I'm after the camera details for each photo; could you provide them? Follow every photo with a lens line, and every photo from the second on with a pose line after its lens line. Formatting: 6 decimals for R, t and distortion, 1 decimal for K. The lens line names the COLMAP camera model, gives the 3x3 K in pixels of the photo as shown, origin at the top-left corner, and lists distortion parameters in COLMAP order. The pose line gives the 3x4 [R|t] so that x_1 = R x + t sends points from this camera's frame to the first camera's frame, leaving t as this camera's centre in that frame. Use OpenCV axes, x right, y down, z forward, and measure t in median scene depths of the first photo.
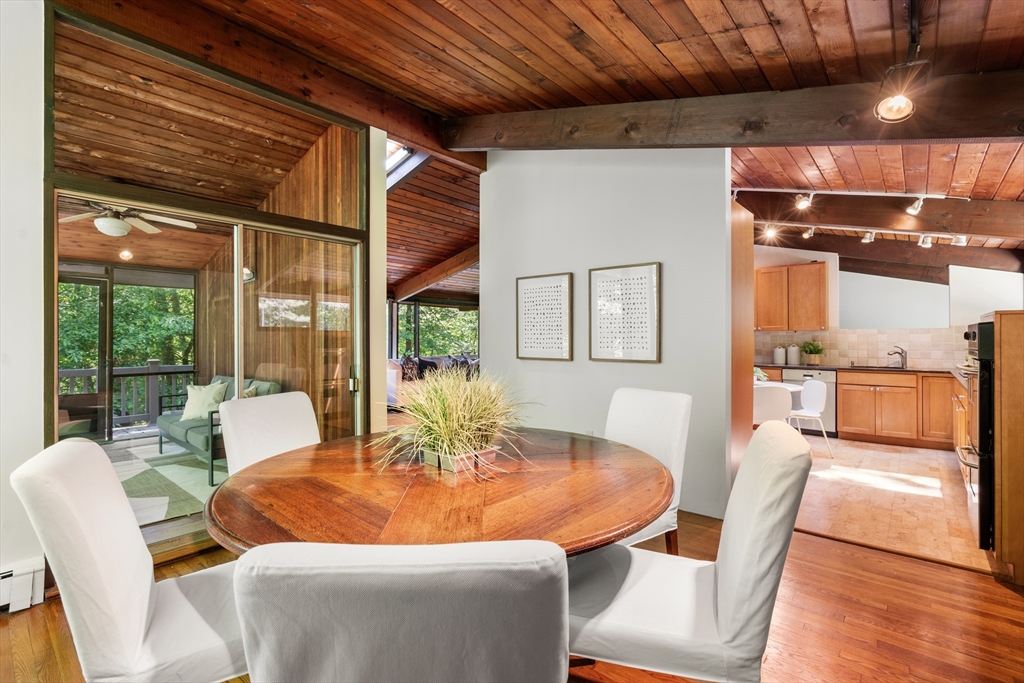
lens RADIAL K [[471.3, 0, 516.8], [0, 471.3, 338.4], [0, 0, 1]] dist [-0.008384, 0.002453]
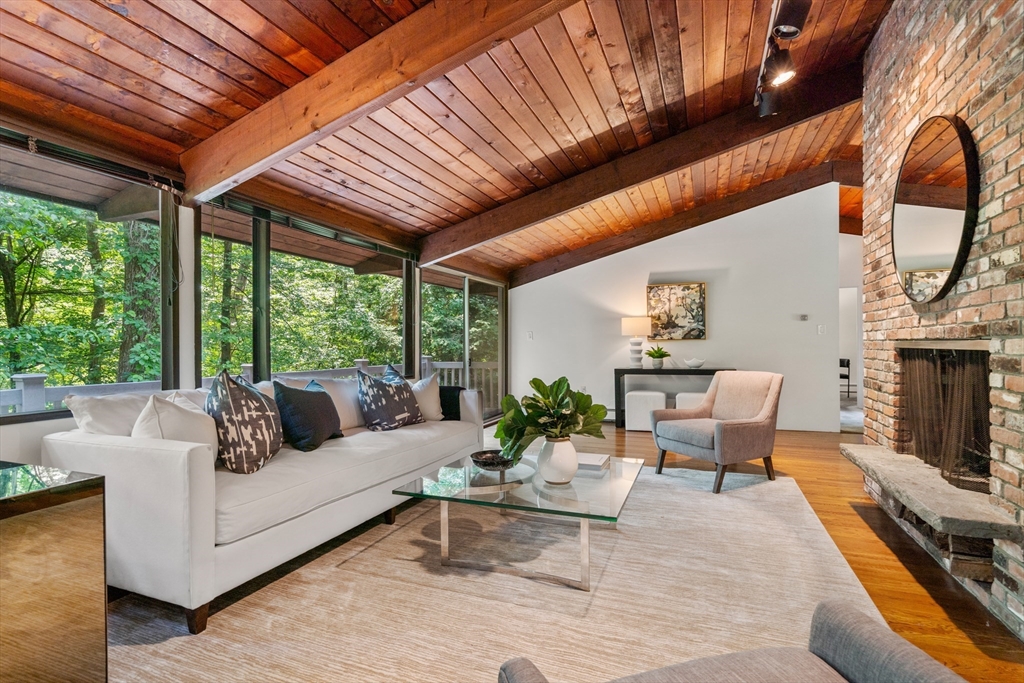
lens RADIAL K [[471.3, 0, 505.1], [0, 471.3, 347.7], [0, 0, 1]] dist [-0.008384, 0.002453]
pose [[0.950176, -0.012763, 0.311452, -0.159610], [0.011669, 0.999917, 0.005376, 0.017891], [-0.311495, -0.001474, 0.950247, 0.654439]]
